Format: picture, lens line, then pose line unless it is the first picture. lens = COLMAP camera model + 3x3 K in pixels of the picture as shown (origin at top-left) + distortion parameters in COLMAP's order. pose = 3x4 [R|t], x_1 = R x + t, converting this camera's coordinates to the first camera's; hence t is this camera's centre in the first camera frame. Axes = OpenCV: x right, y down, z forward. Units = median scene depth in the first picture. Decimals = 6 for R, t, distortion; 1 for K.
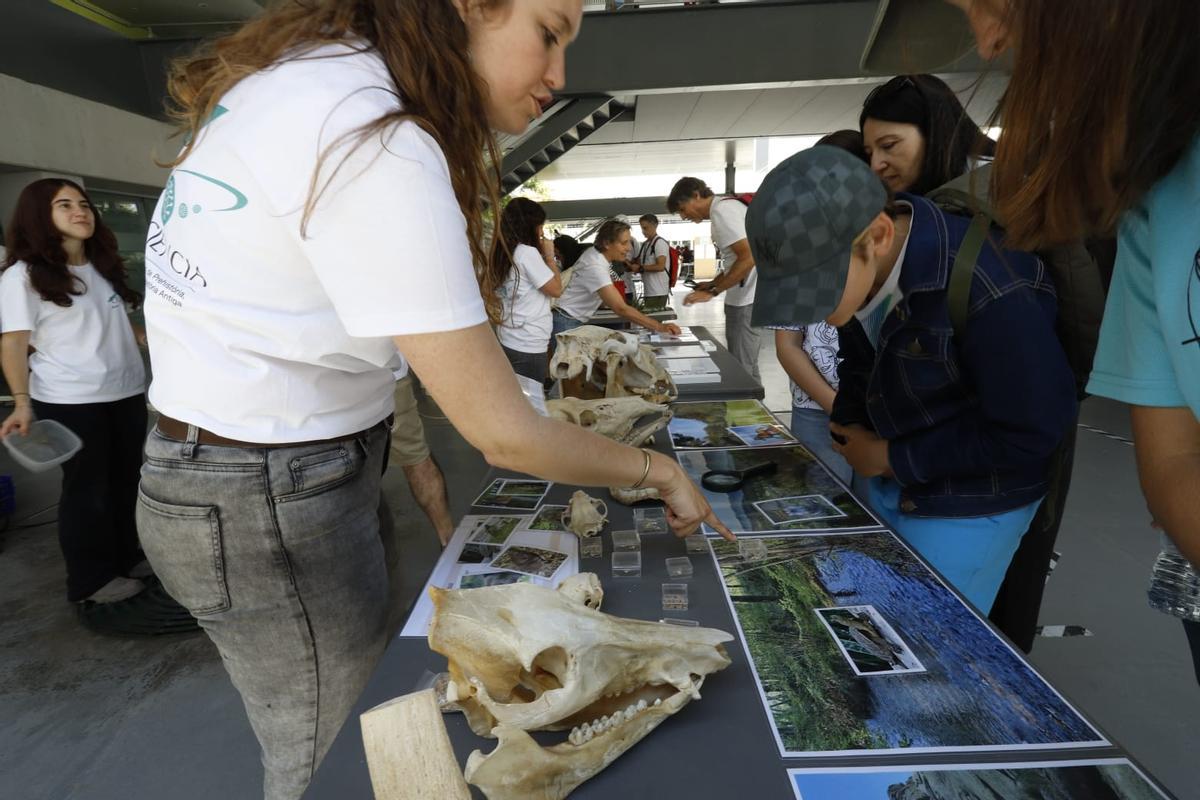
lens RADIAL K [[565.9, 0, 599.2], [0, 565.9, 399.0], [0, 0, 1]] dist [-0.004086, 0.003542]
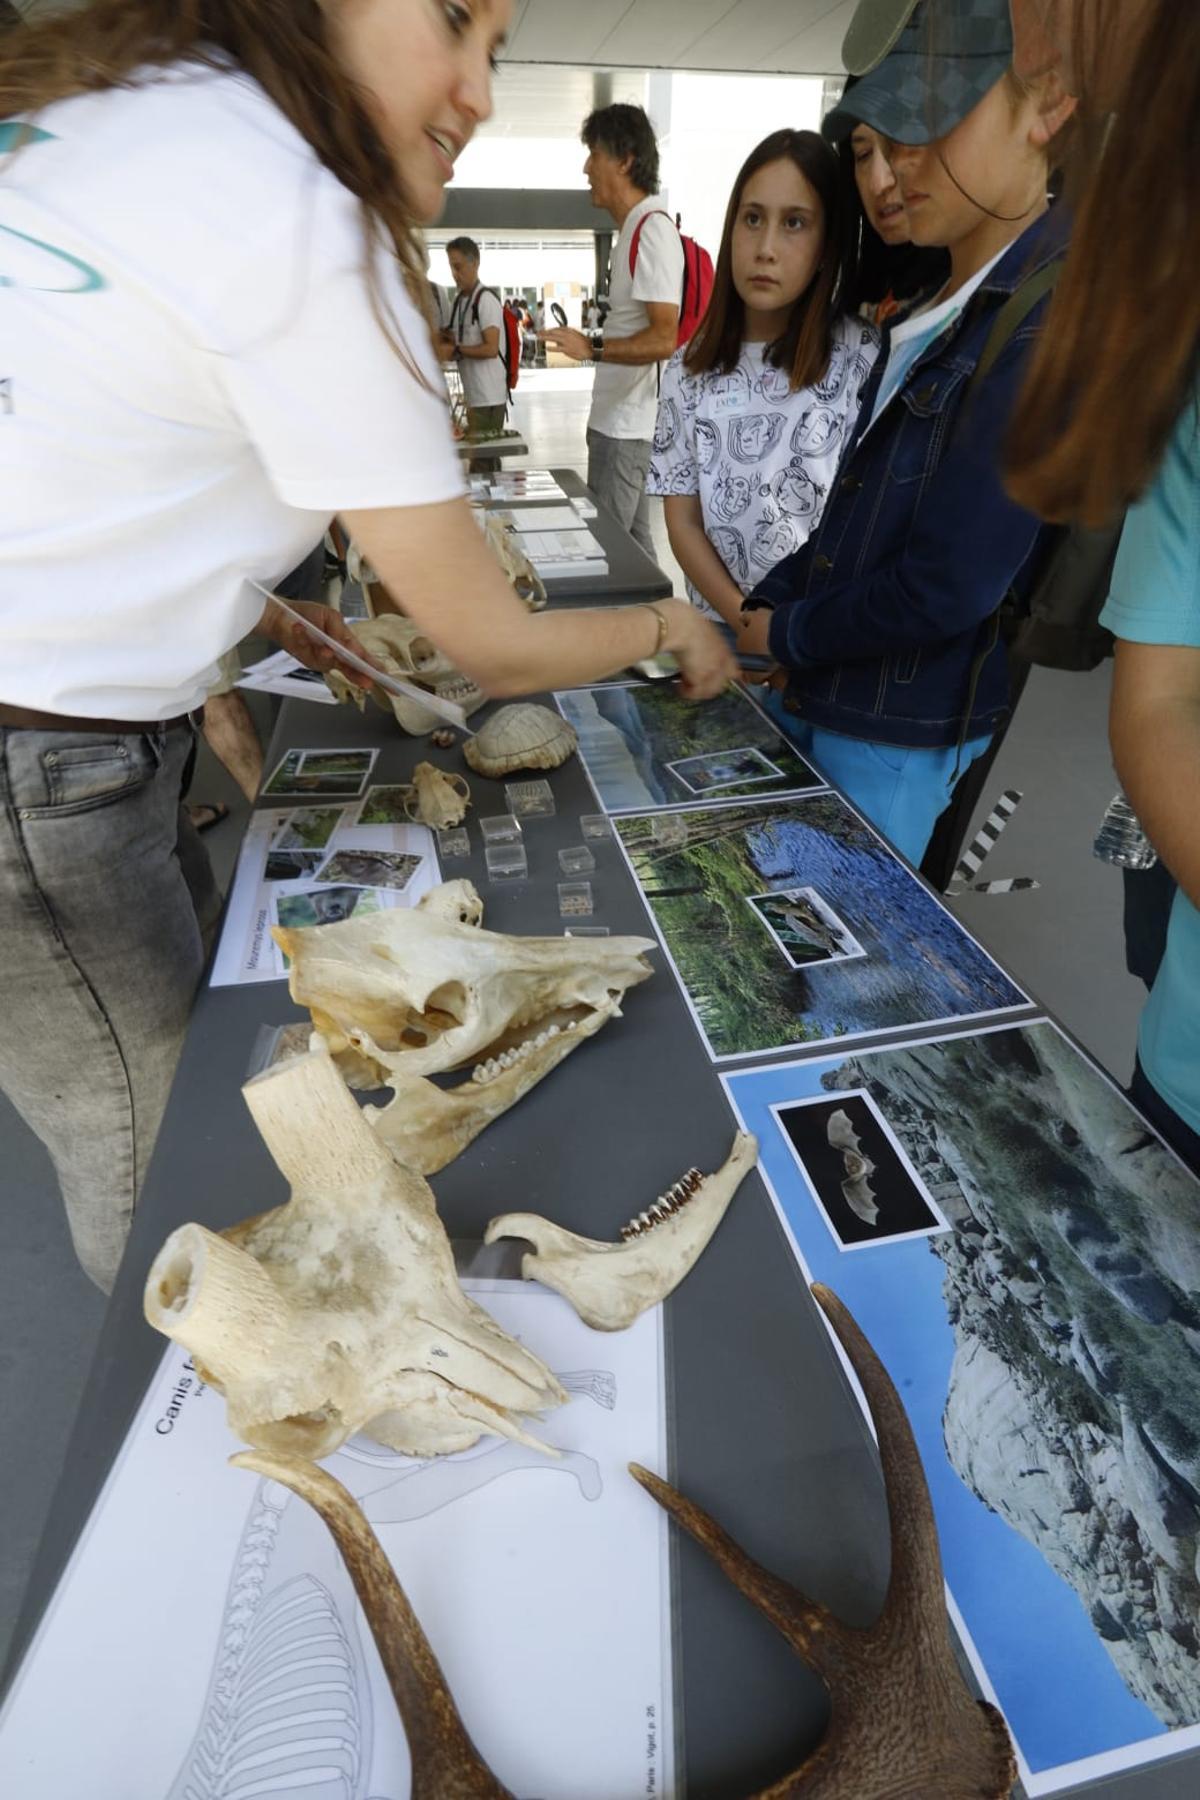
lens RADIAL K [[848.8, 0, 602.3], [0, 848.8, 900.6], [0, 0, 1]] dist [-0.004086, 0.003542]
pose [[0.975249, -0.095165, 0.199580, -0.073654], [0.019356, 0.935917, 0.351689, -0.066255], [-0.220259, -0.339121, 0.914594, -0.081997]]
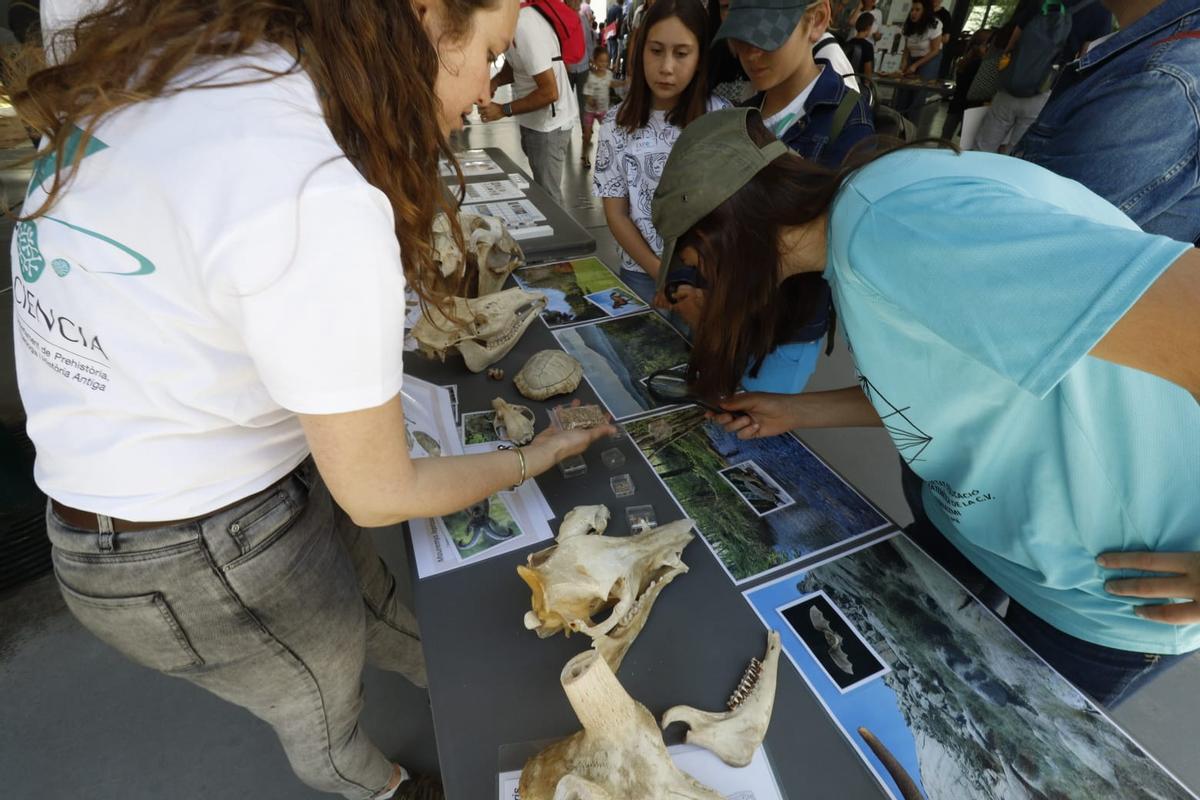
lens RADIAL K [[565.9, 0, 596.1], [0, 565.9, 394.3], [0, 0, 1]] dist [-0.004086, 0.003542]
pose [[0.916318, -0.189915, 0.352553, -0.401222], [0.056770, 0.933104, 0.355098, -0.365967], [-0.396406, -0.305368, 0.865801, -0.036170]]
